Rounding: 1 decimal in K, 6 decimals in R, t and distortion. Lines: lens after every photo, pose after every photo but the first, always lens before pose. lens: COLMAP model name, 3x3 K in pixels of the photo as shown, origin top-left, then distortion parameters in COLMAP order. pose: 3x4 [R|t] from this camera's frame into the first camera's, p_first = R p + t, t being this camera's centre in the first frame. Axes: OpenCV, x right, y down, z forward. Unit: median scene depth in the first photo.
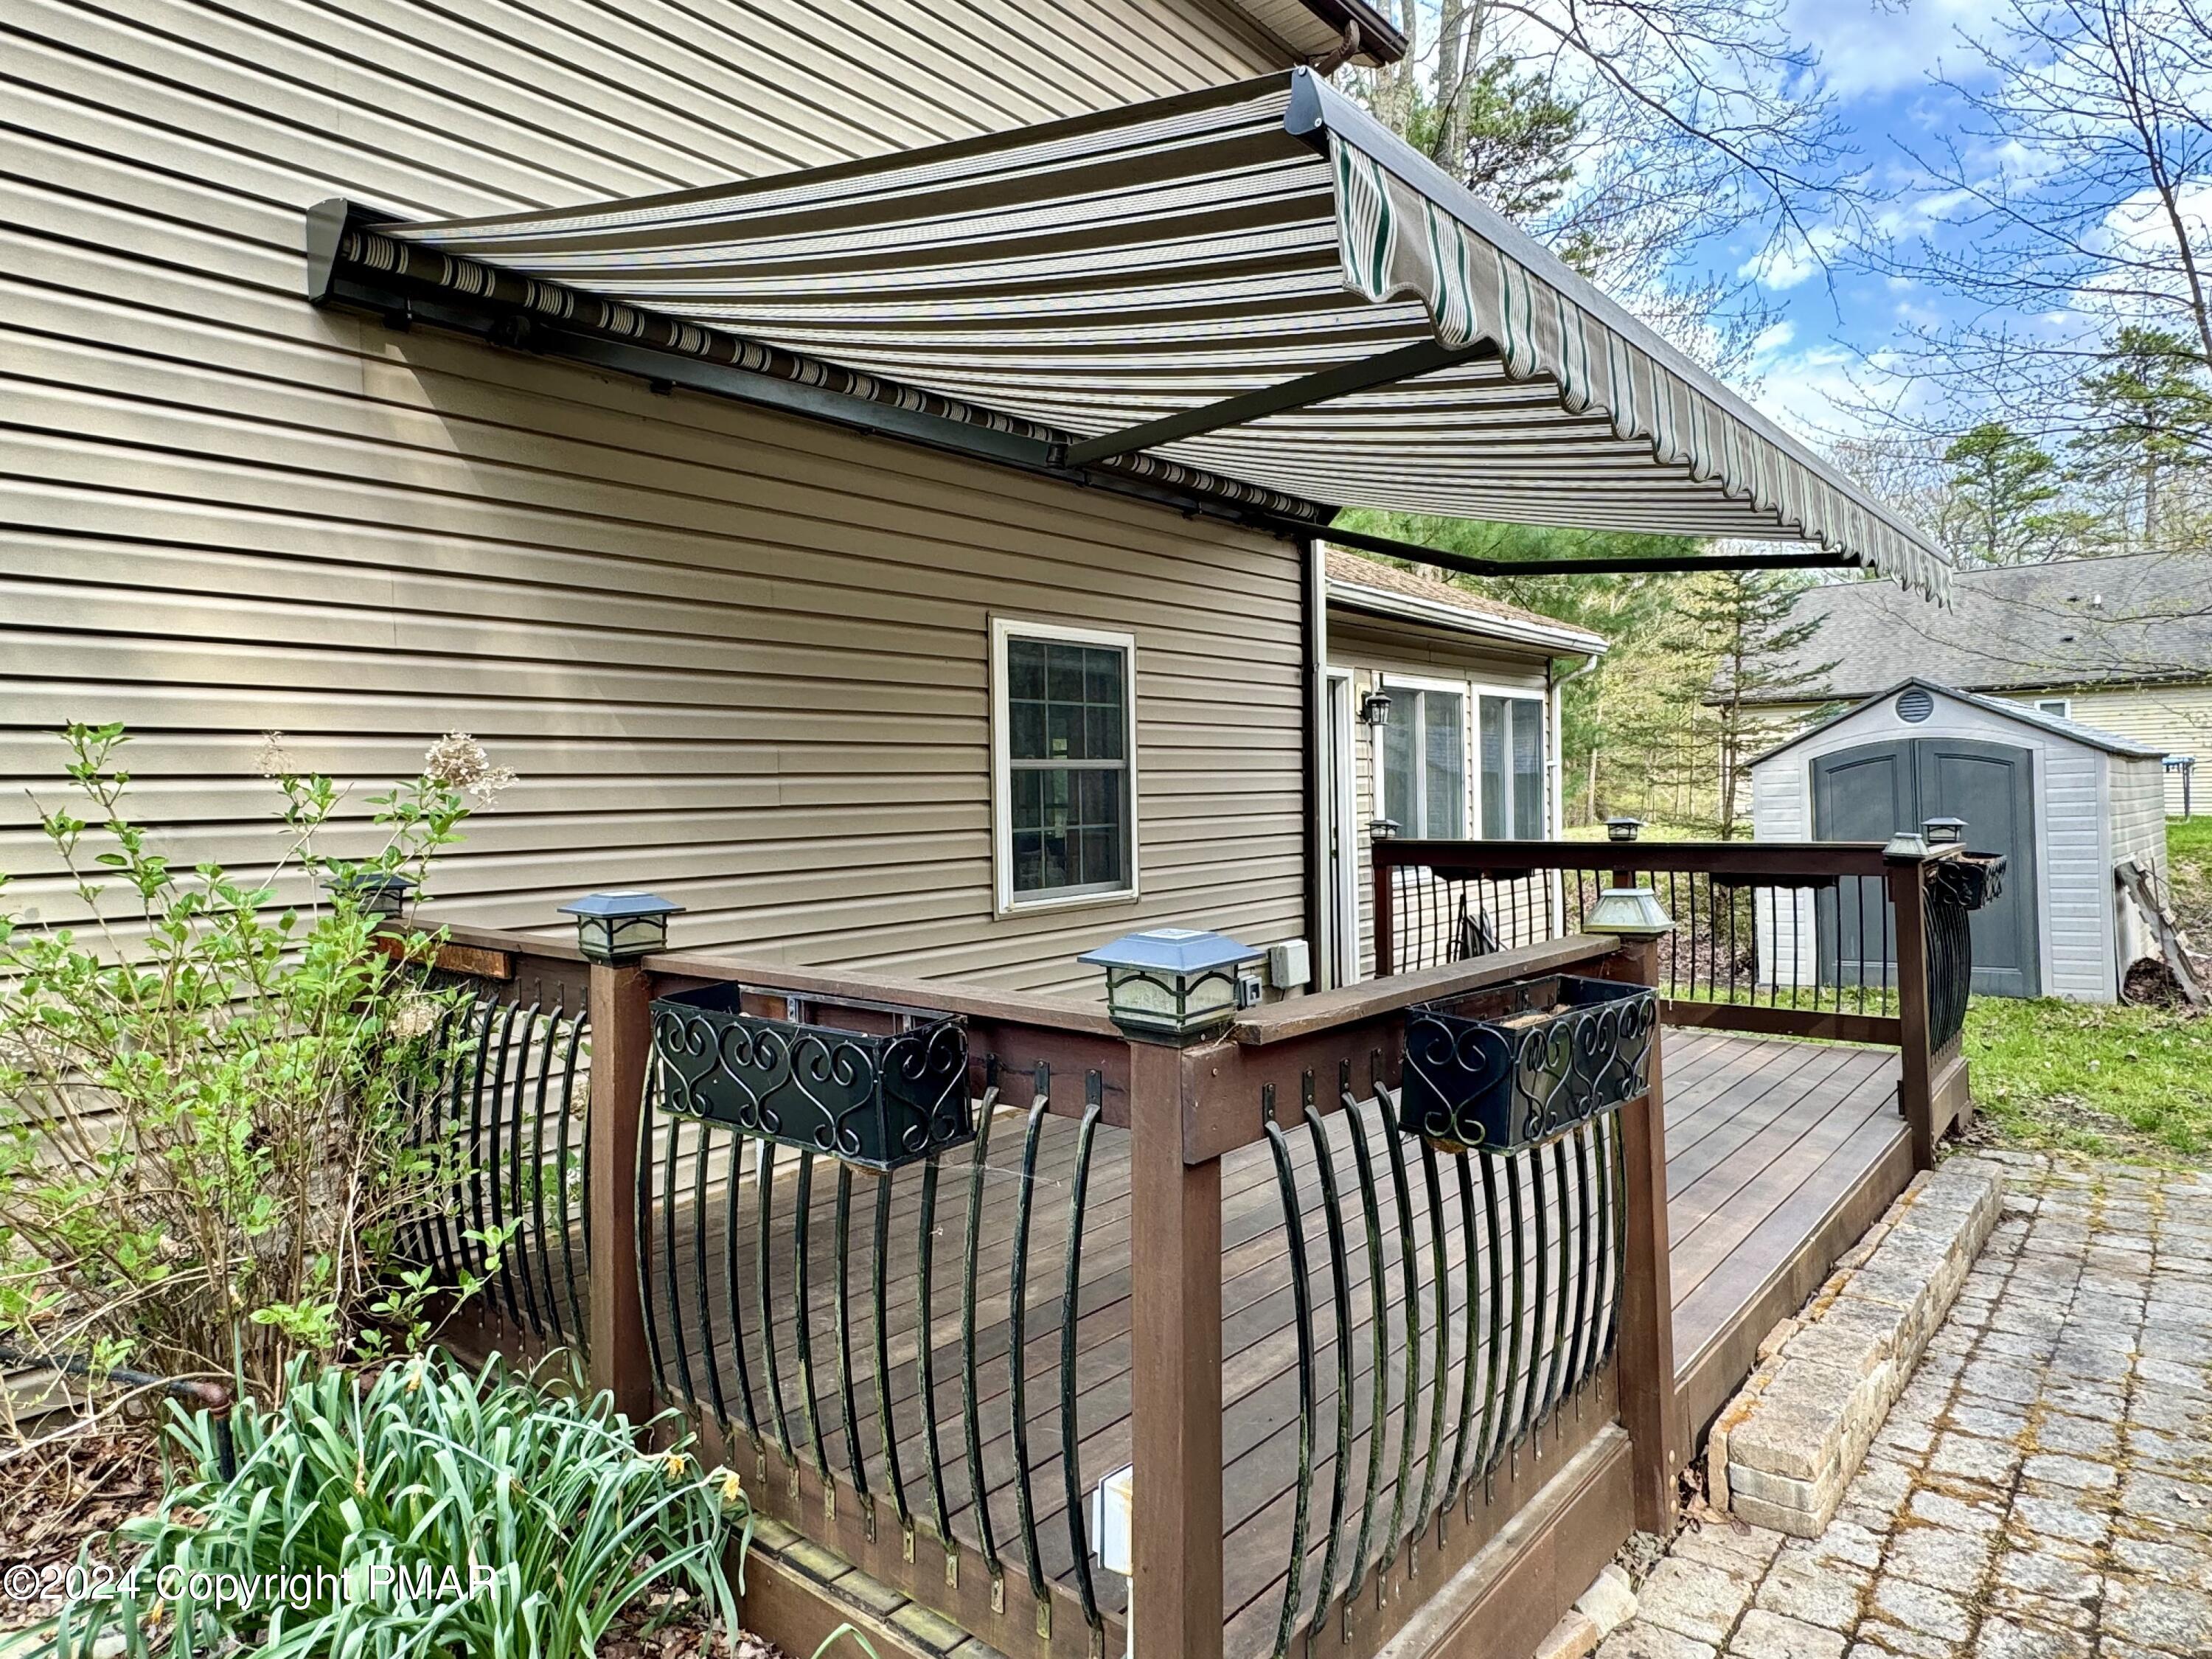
lens RADIAL K [[1291.2, 0, 1106.0], [0, 1291.2, 829.5], [0, 0, 1]] dist [-0.003881, -0.001150]
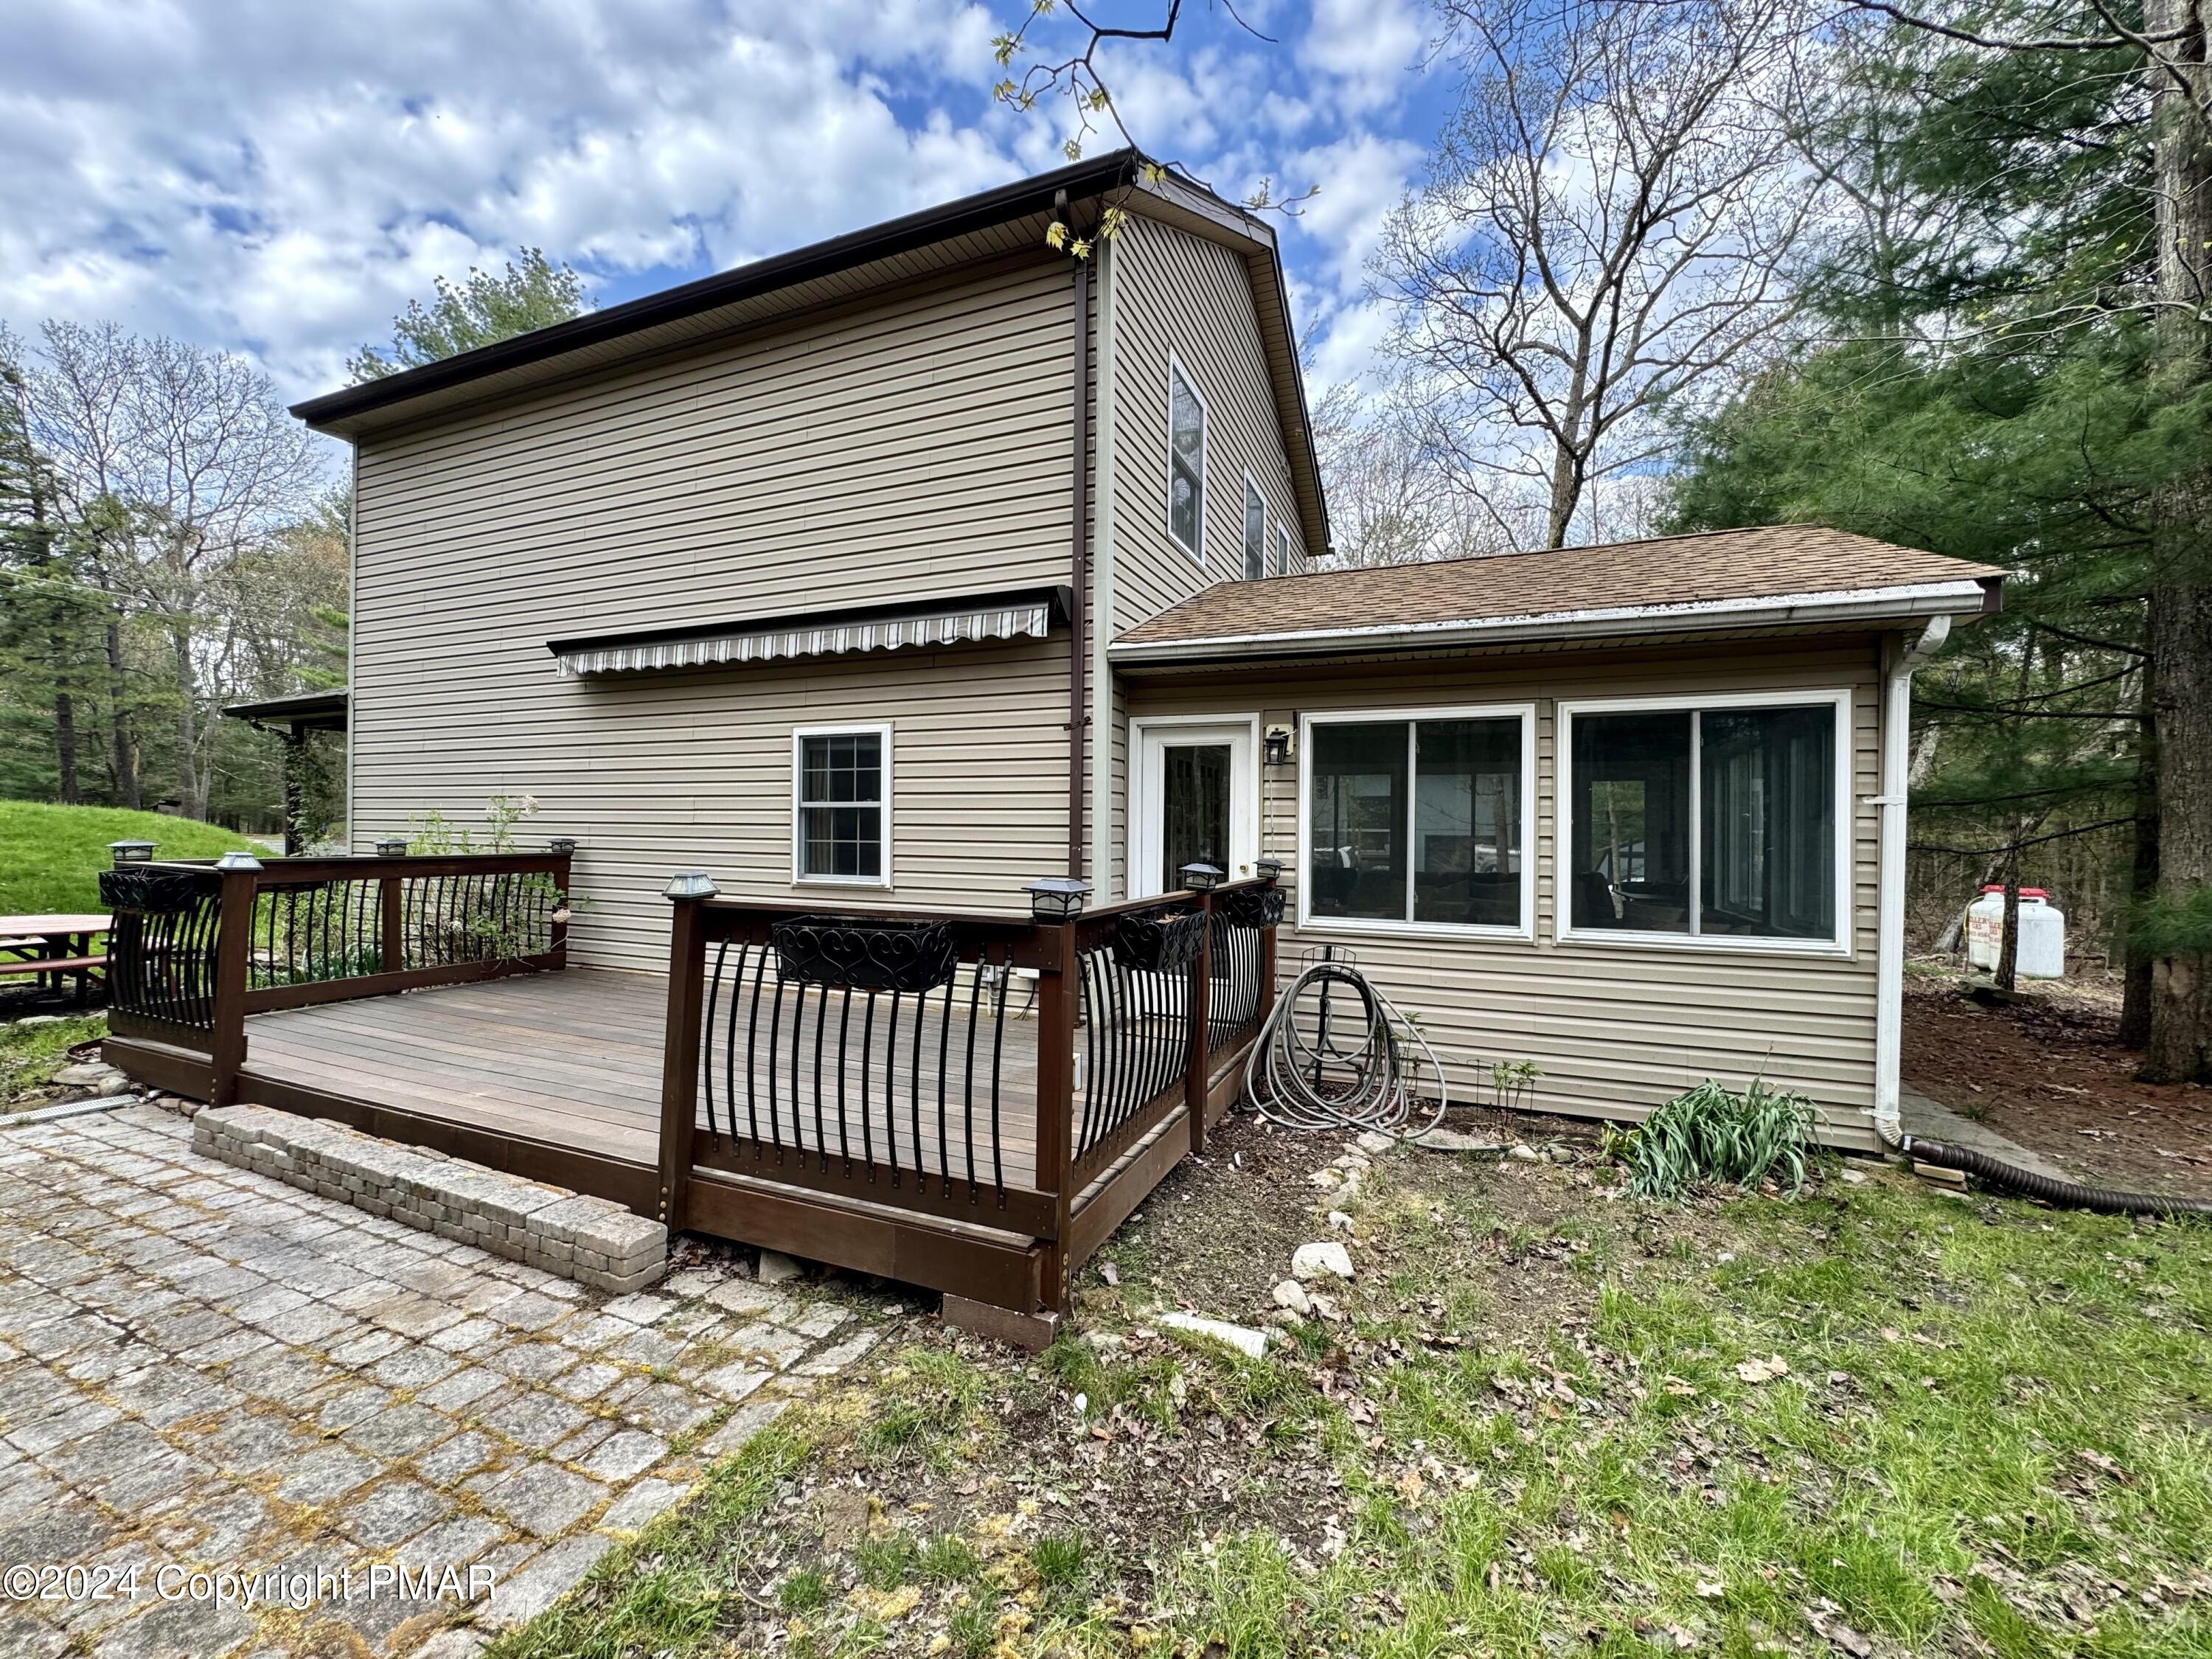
lens RADIAL K [[881.8, 0, 1107.4], [0, 881.8, 828.5], [0, 0, 1]] dist [-0.002300, -0.000066]
pose [[0.306554, 0.014647, -0.951740, 1.604925], [-0.046839, 0.998902, 0.000286, -0.048809], [0.950700, 0.044491, 0.306904, 1.308867]]
